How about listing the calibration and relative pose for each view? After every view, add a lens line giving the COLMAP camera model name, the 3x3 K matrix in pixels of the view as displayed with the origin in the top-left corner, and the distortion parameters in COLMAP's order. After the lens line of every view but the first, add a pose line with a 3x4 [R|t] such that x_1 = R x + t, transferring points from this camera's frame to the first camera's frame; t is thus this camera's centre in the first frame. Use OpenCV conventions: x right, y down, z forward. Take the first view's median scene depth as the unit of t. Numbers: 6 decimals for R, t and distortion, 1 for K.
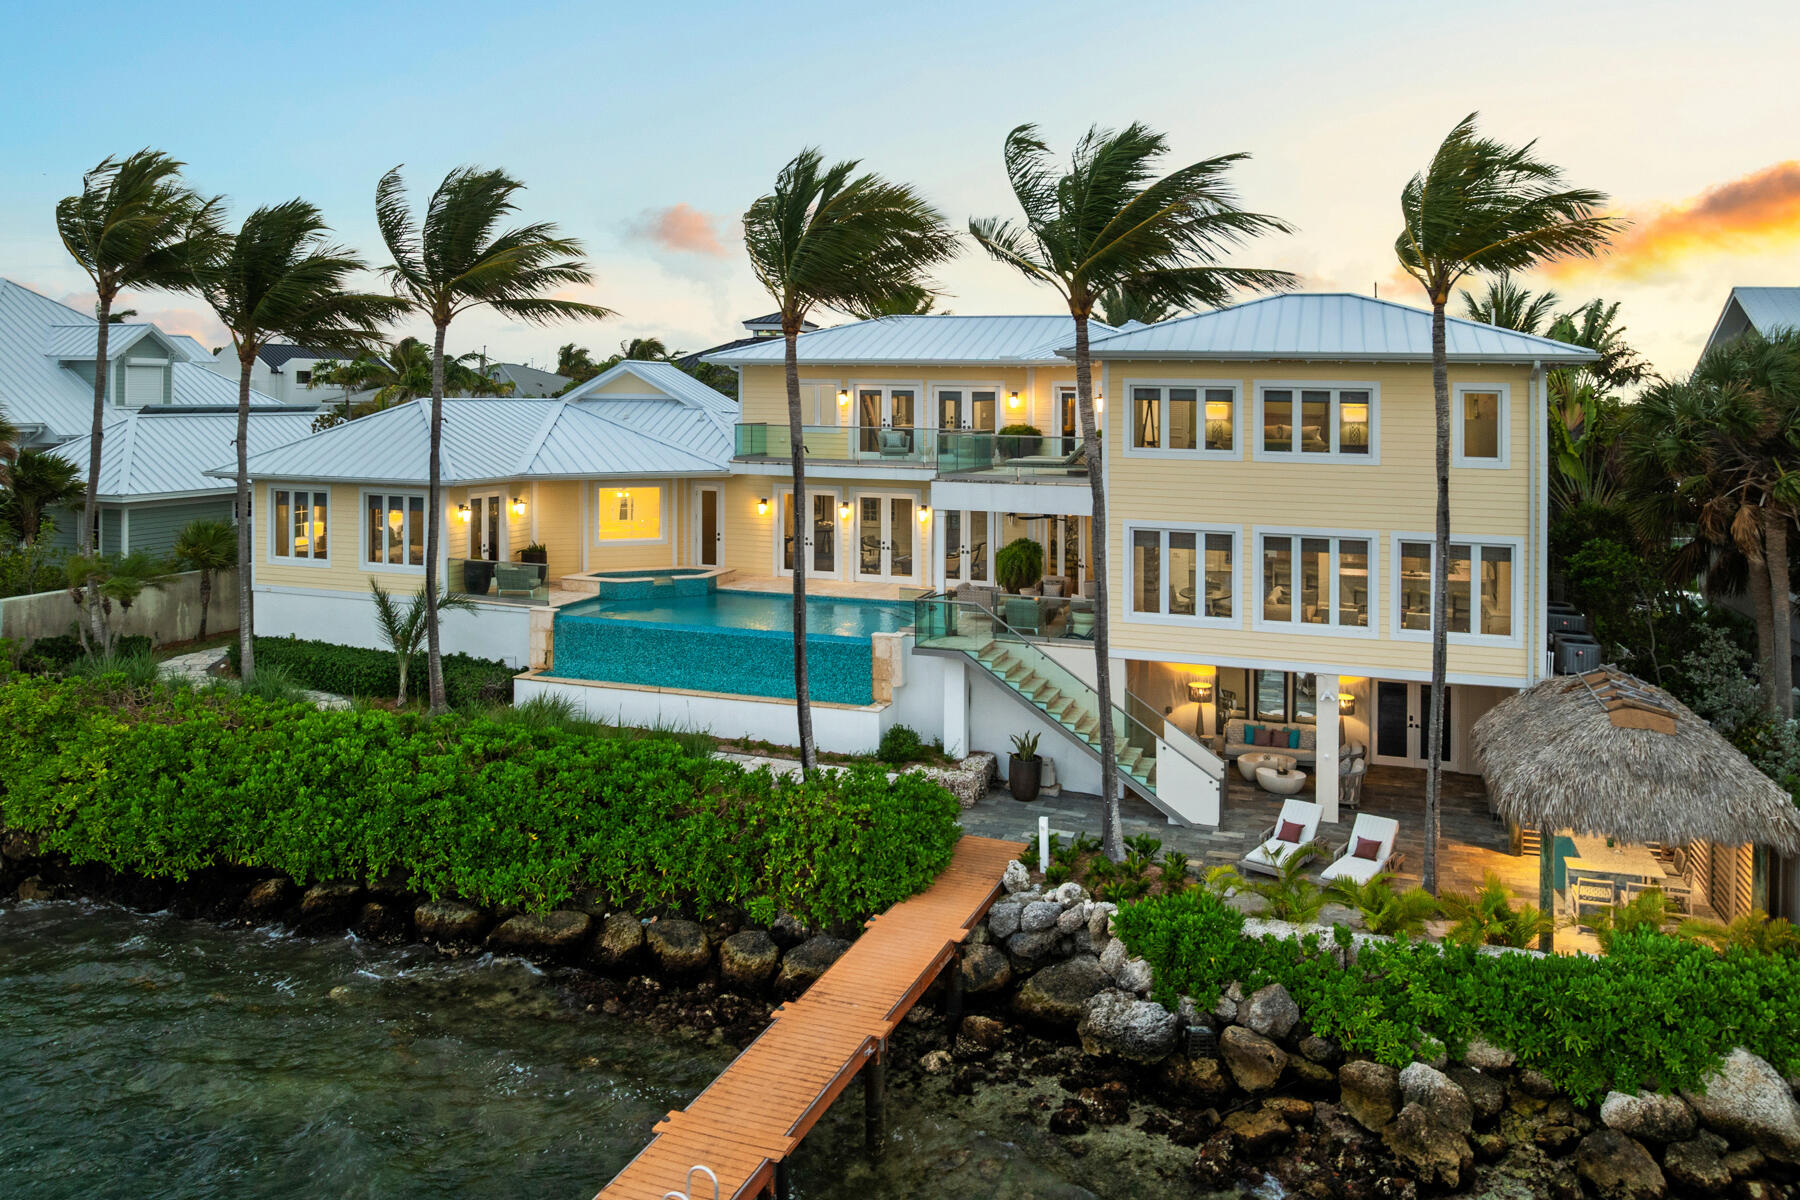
lens RADIAL K [[1338.6, 0, 921.7], [0, 1338.6, 383.7], [0, 0, 1]] dist [-0.036662, 0.007080]
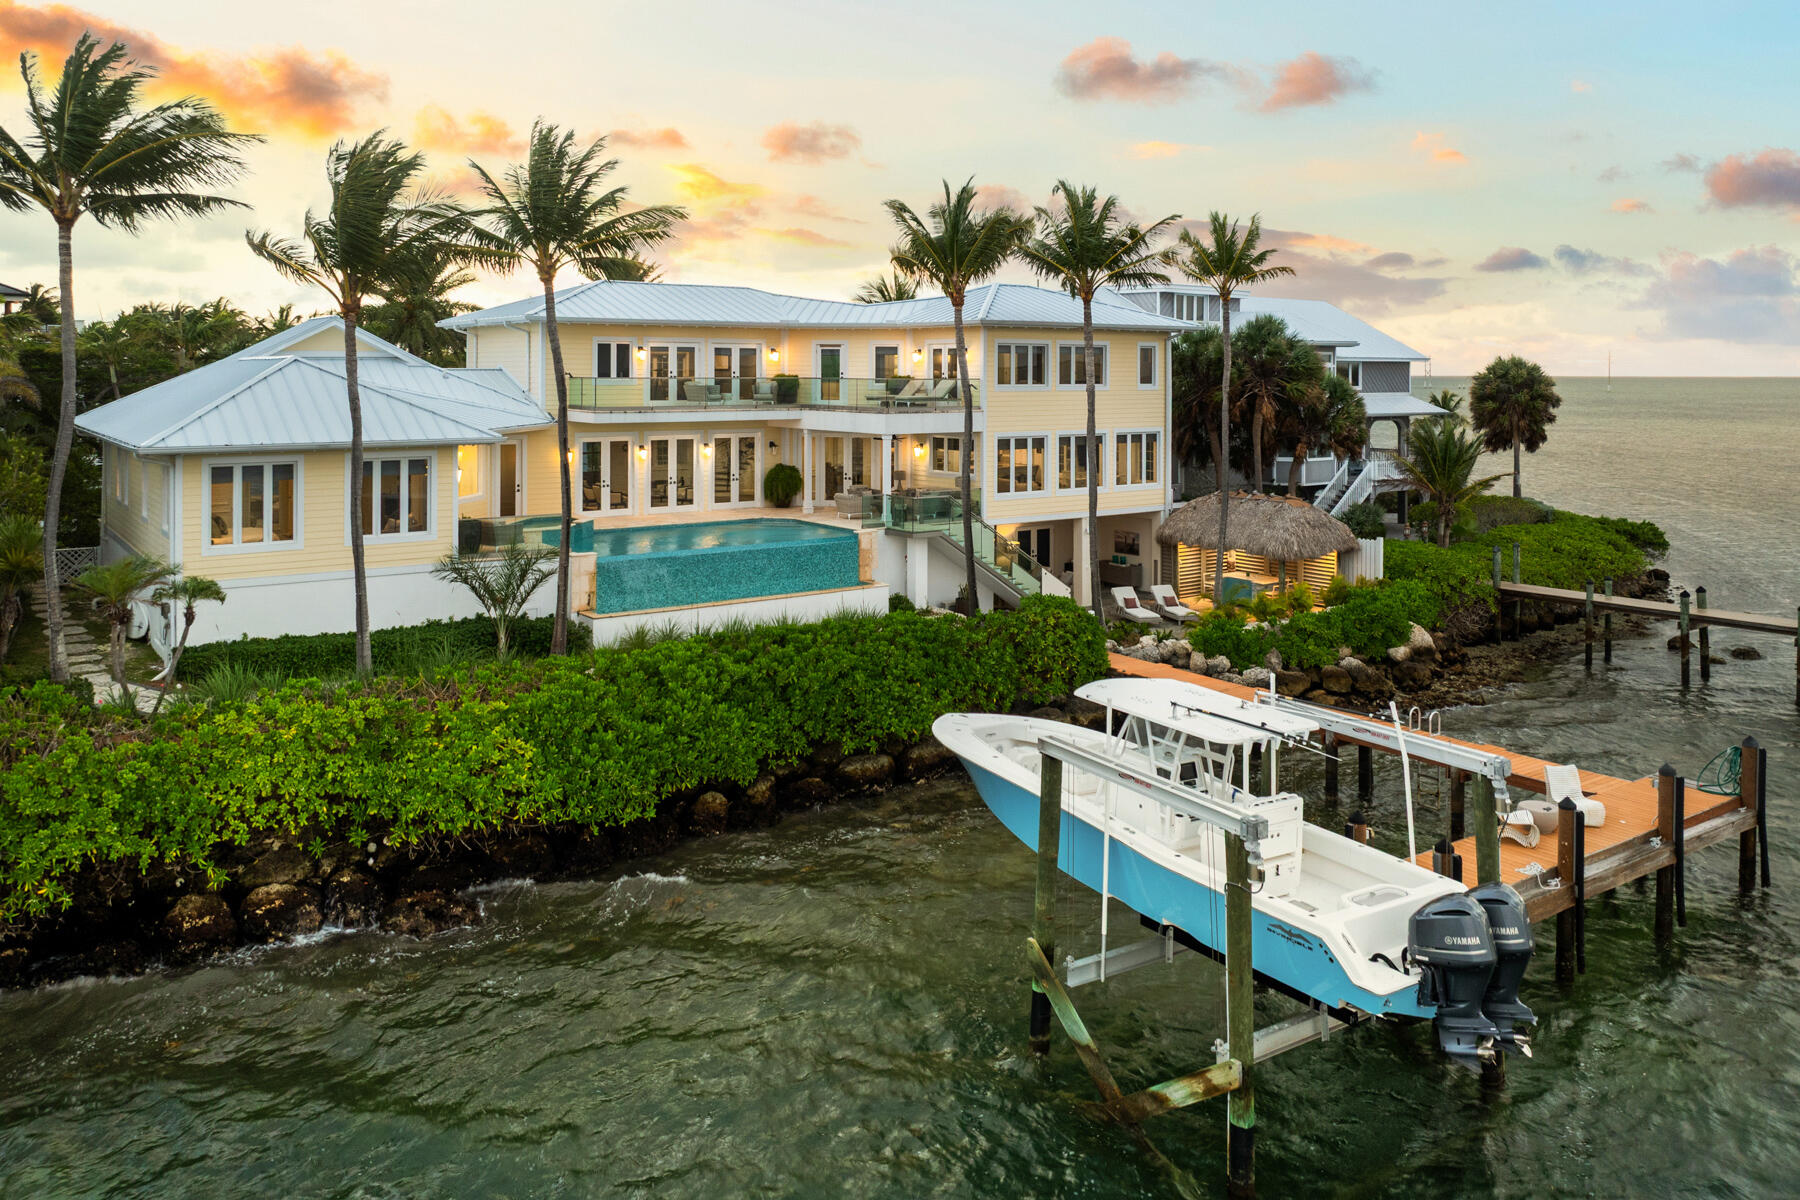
lens RADIAL K [[1338.6, 0, 921.7], [0, 1338.6, 383.7], [0, 0, 1]] dist [-0.036662, 0.007080]
pose [[0.573572, -0.018981, 0.818935, -1.191821], [-0.001187, 0.999711, 0.024003, 0.011908], [-0.819154, -0.014740, 0.573384, 0.220030]]
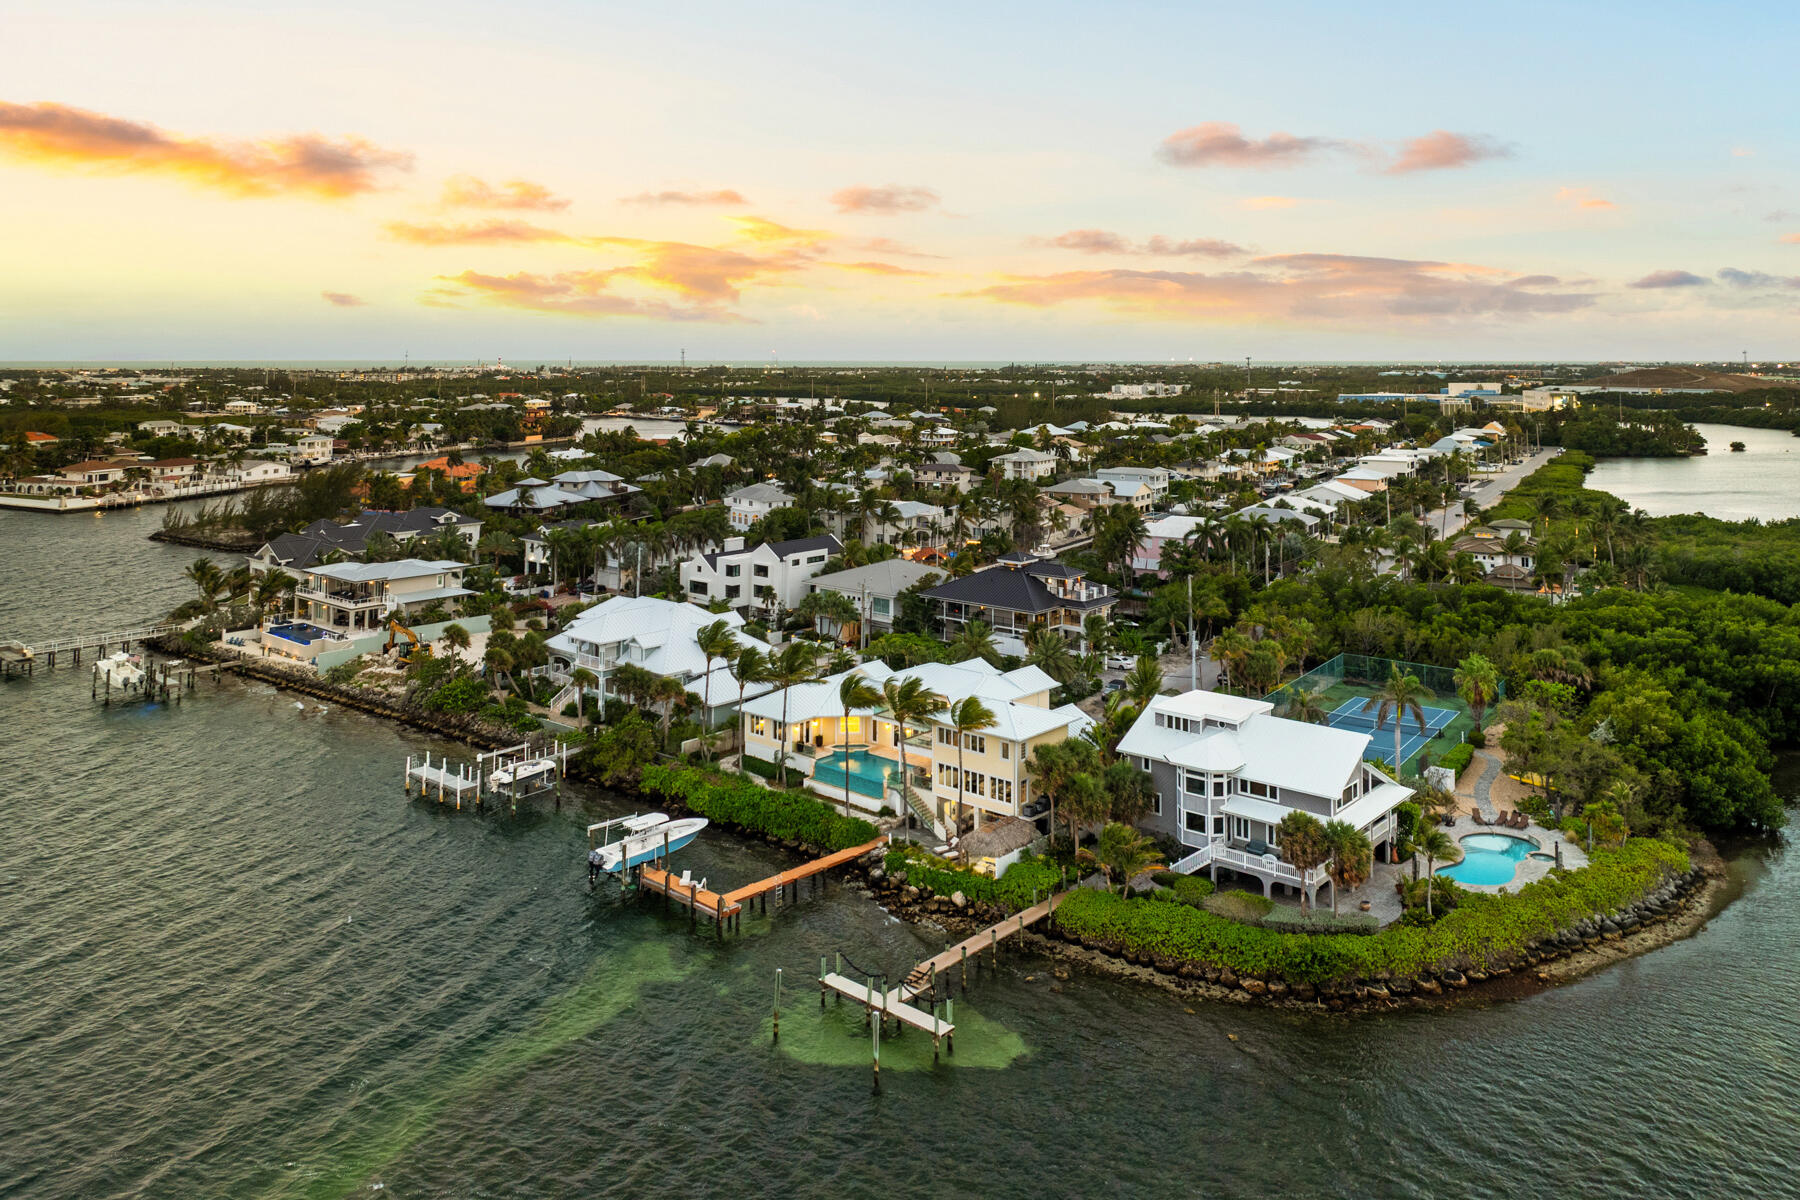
lens RADIAL K [[1338.6, 0, 921.7], [0, 1338.6, 383.7], [0, 0, 1]] dist [-0.036662, 0.007080]
pose [[0.925141, -0.000714, -0.379624, 1.684760], [0.009040, 0.999756, 0.020151, -1.137999], [0.379517, -0.022074, 0.924921, -2.739776]]
